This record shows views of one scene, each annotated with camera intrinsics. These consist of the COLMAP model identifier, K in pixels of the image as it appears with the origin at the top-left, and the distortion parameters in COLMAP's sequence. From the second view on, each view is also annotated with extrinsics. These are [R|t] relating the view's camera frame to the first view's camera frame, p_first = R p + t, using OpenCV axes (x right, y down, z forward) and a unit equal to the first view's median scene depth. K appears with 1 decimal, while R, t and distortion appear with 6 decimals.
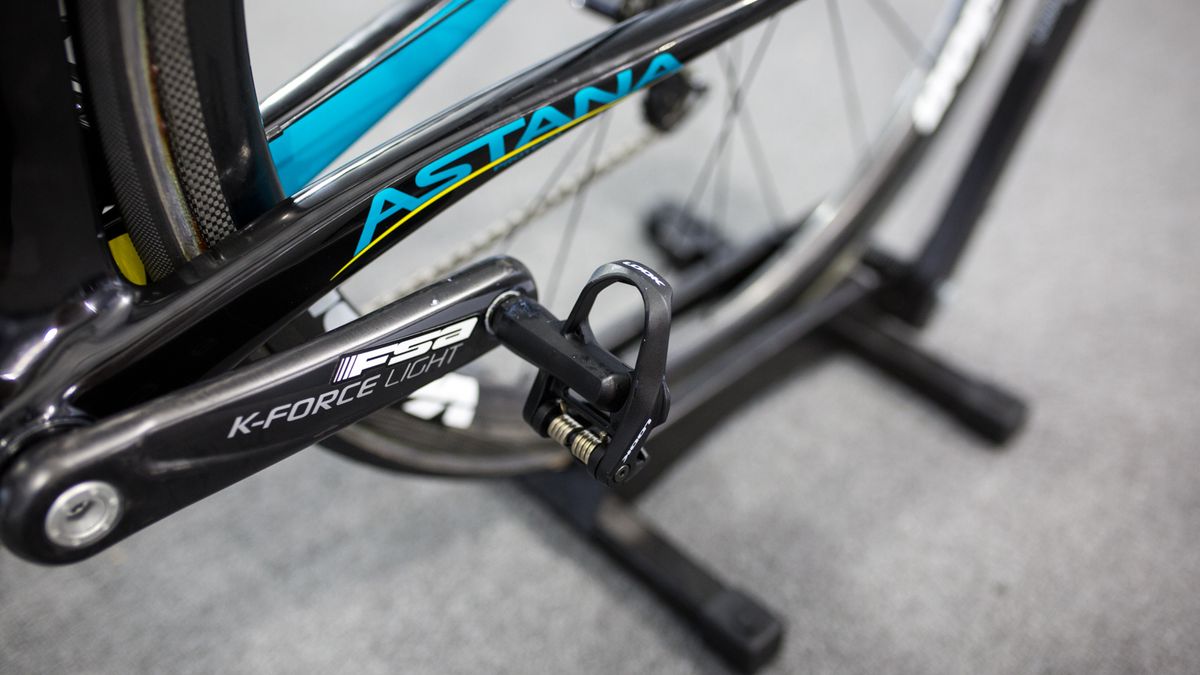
lens RADIAL K [[1235.0, 0, 600.0], [0, 1235.0, 337.5], [0, 0, 1]] dist [-0.002177, -0.002646]
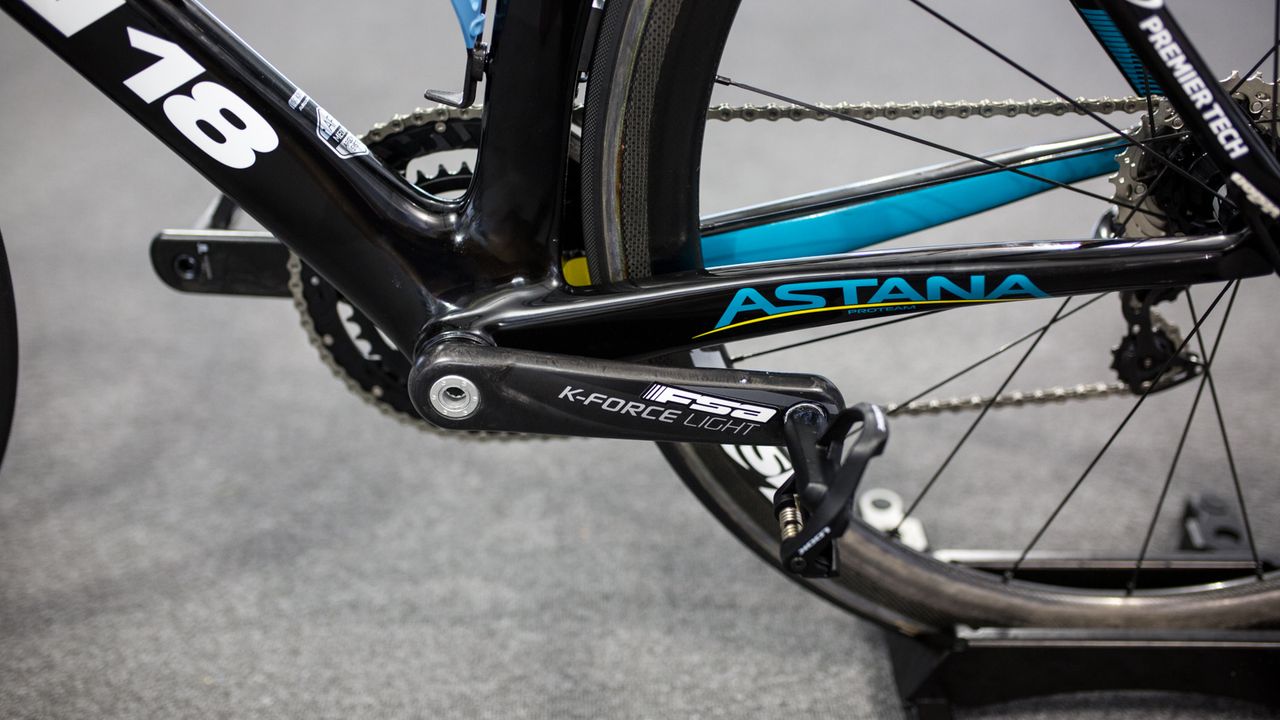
lens RADIAL K [[1317.3, 0, 640.0], [0, 1317.3, 360.0], [0, 0, 1]] dist [-0.002177, -0.002646]
pose [[0.726197, 0.356890, -0.587594, 0.603287], [-0.451302, 0.892231, -0.015836, 0.023251], [0.518618, 0.276683, 0.809001, -0.177550]]
